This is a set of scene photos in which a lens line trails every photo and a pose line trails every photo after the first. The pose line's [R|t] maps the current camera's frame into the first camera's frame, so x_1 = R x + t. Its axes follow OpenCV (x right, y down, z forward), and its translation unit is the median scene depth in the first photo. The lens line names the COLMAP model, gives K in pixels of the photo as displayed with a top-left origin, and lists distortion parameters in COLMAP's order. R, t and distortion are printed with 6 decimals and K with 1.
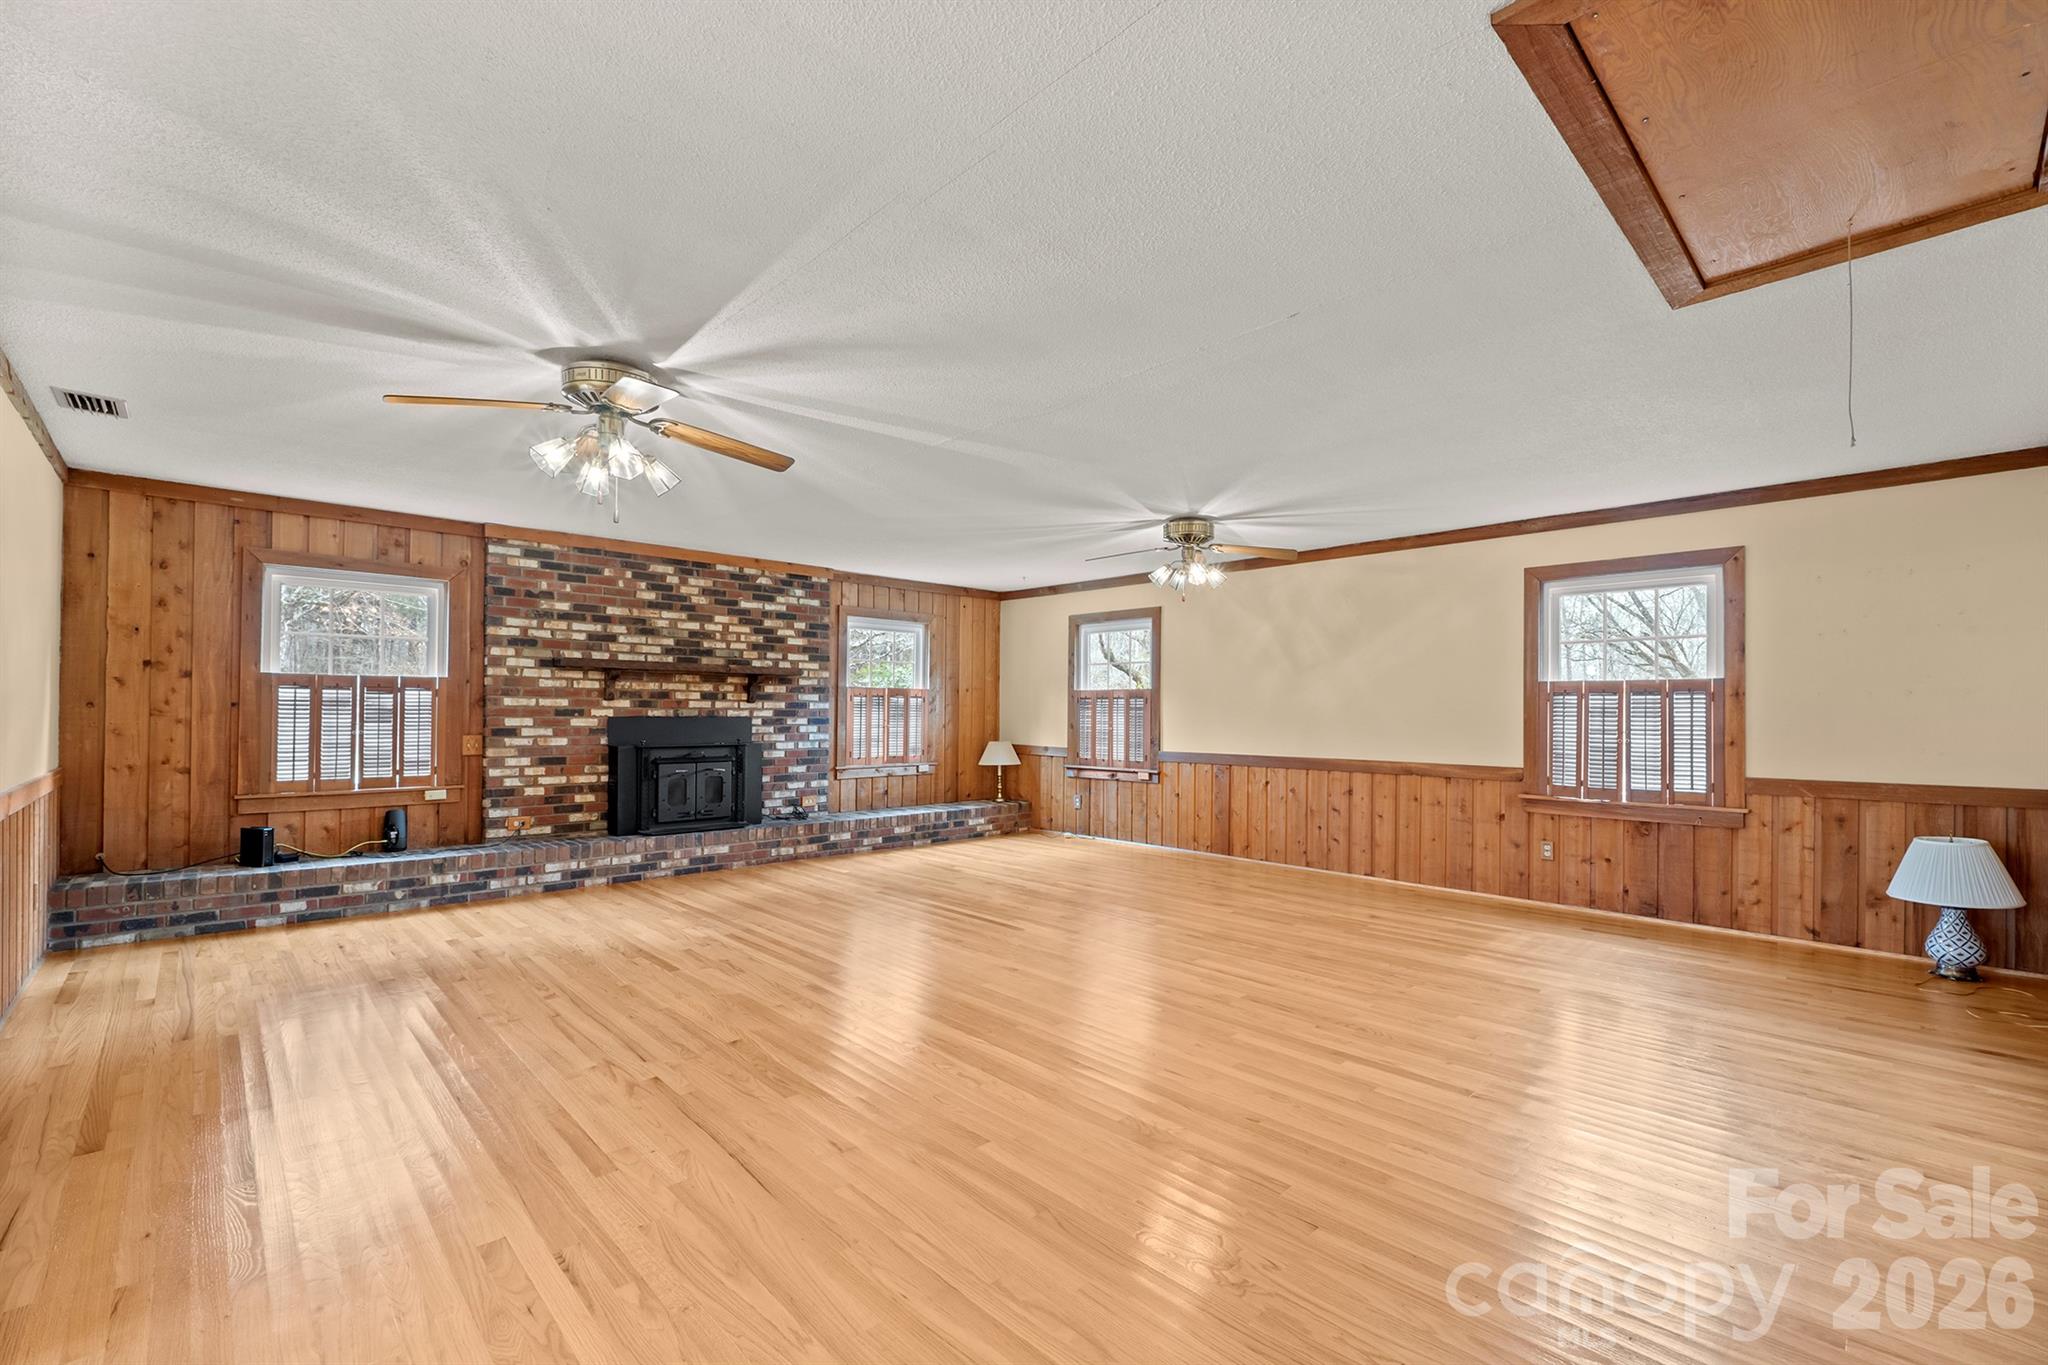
lens RADIAL K [[859.5, 0, 1027.4], [0, 859.5, 696.3], [0, 0, 1]] dist [-0.006454, -0.000250]
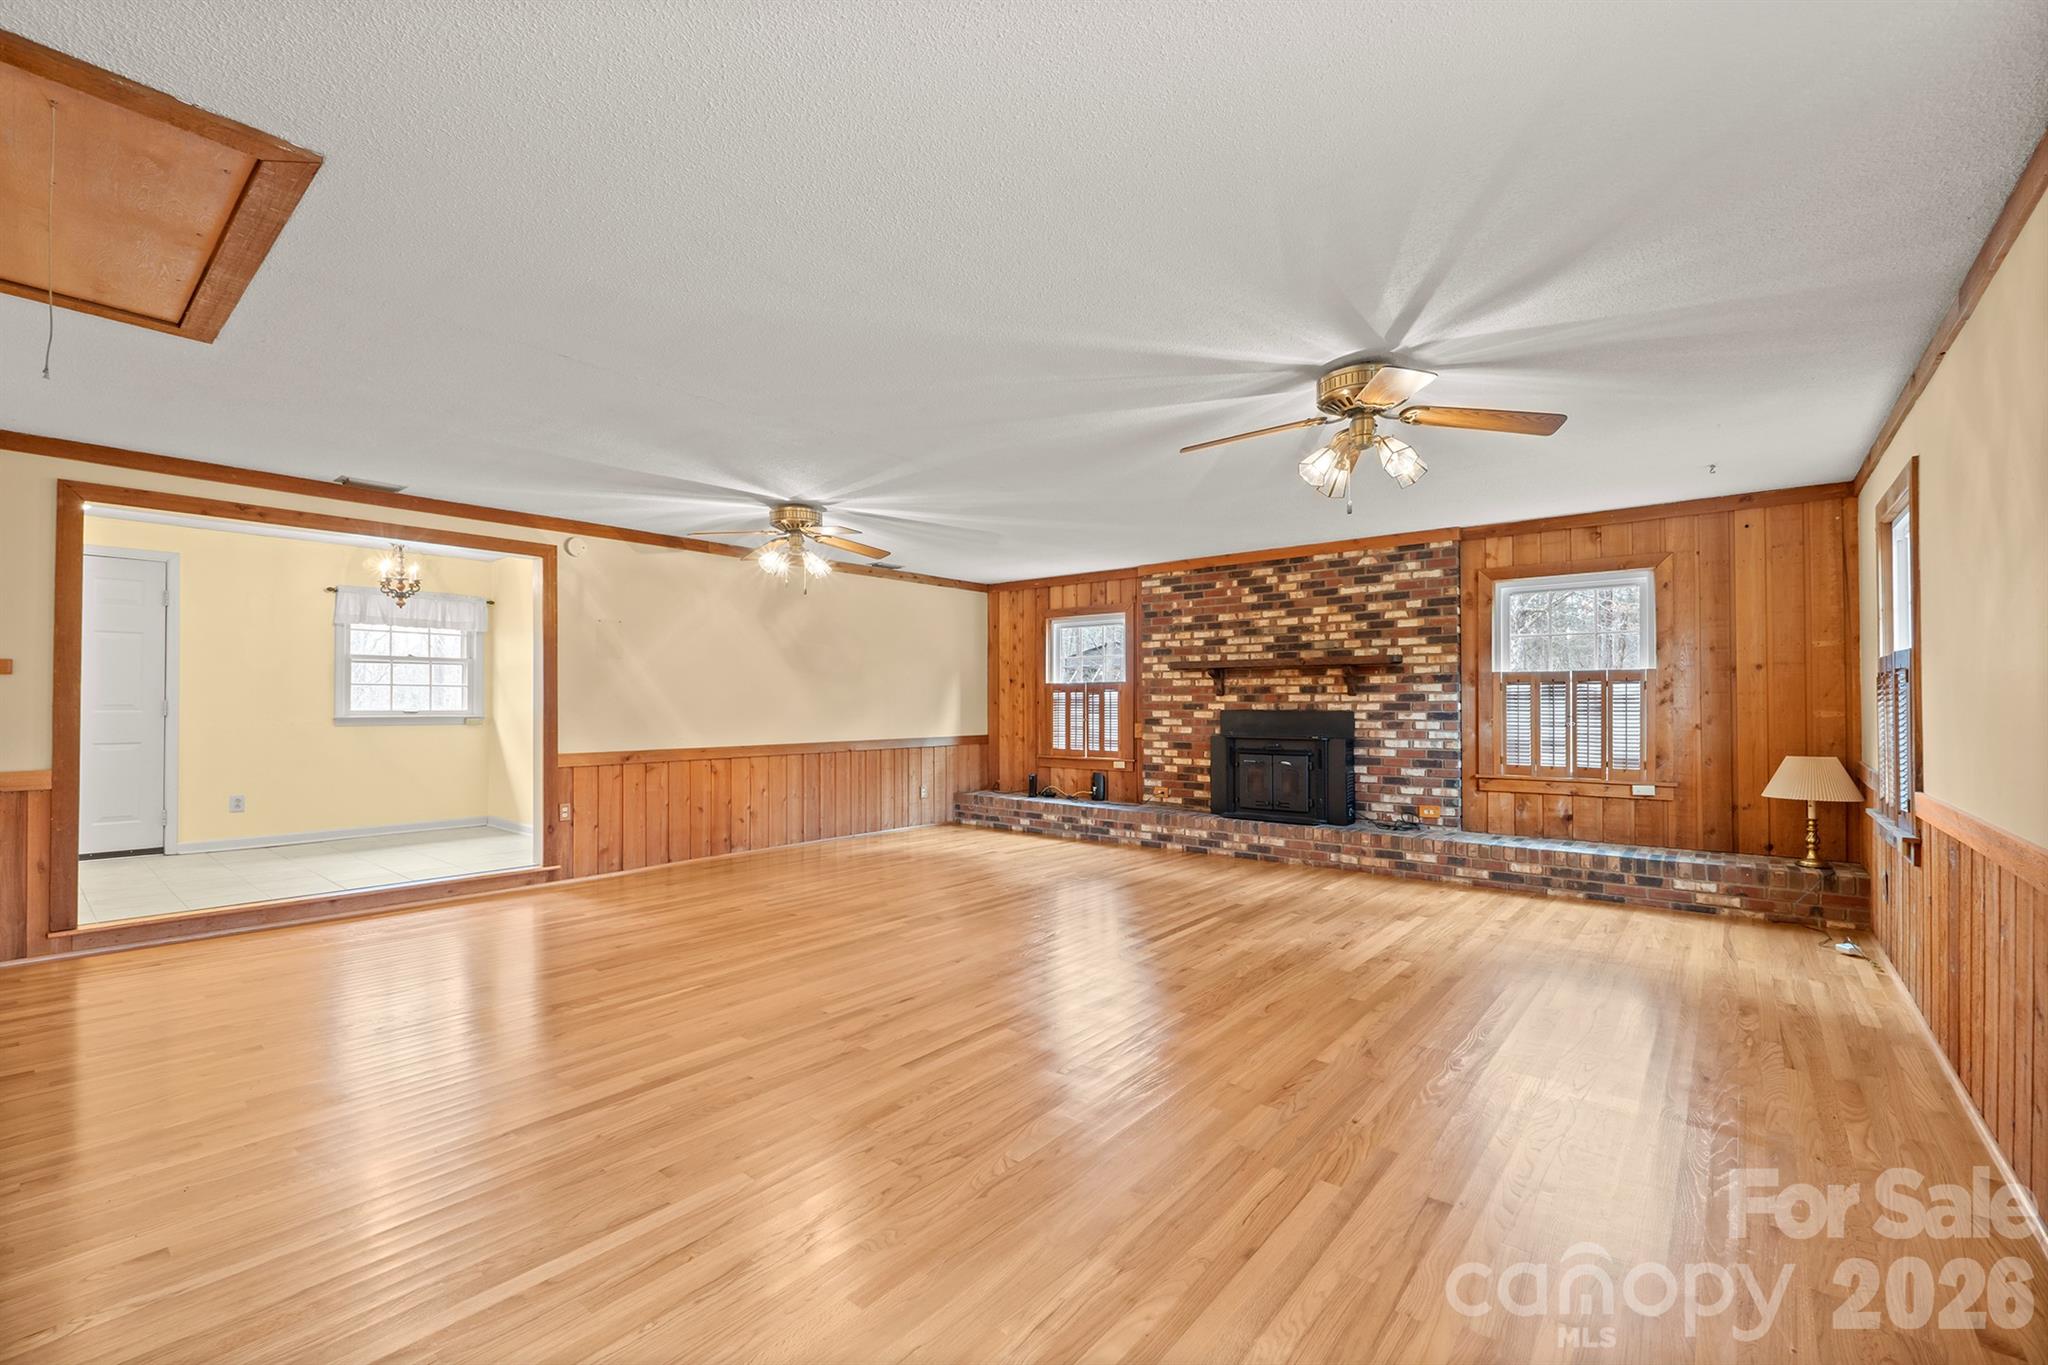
lens RADIAL K [[859.5, 0, 1028.7], [0, 859.5, 694.4], [0, 0, 1]] dist [-0.006454, -0.000250]
pose [[0.122308, -0.016072, -0.992362, 0.594540], [0.021043, 0.999686, -0.013597, 0.012336], [0.992269, -0.019219, 0.122608, 0.575580]]
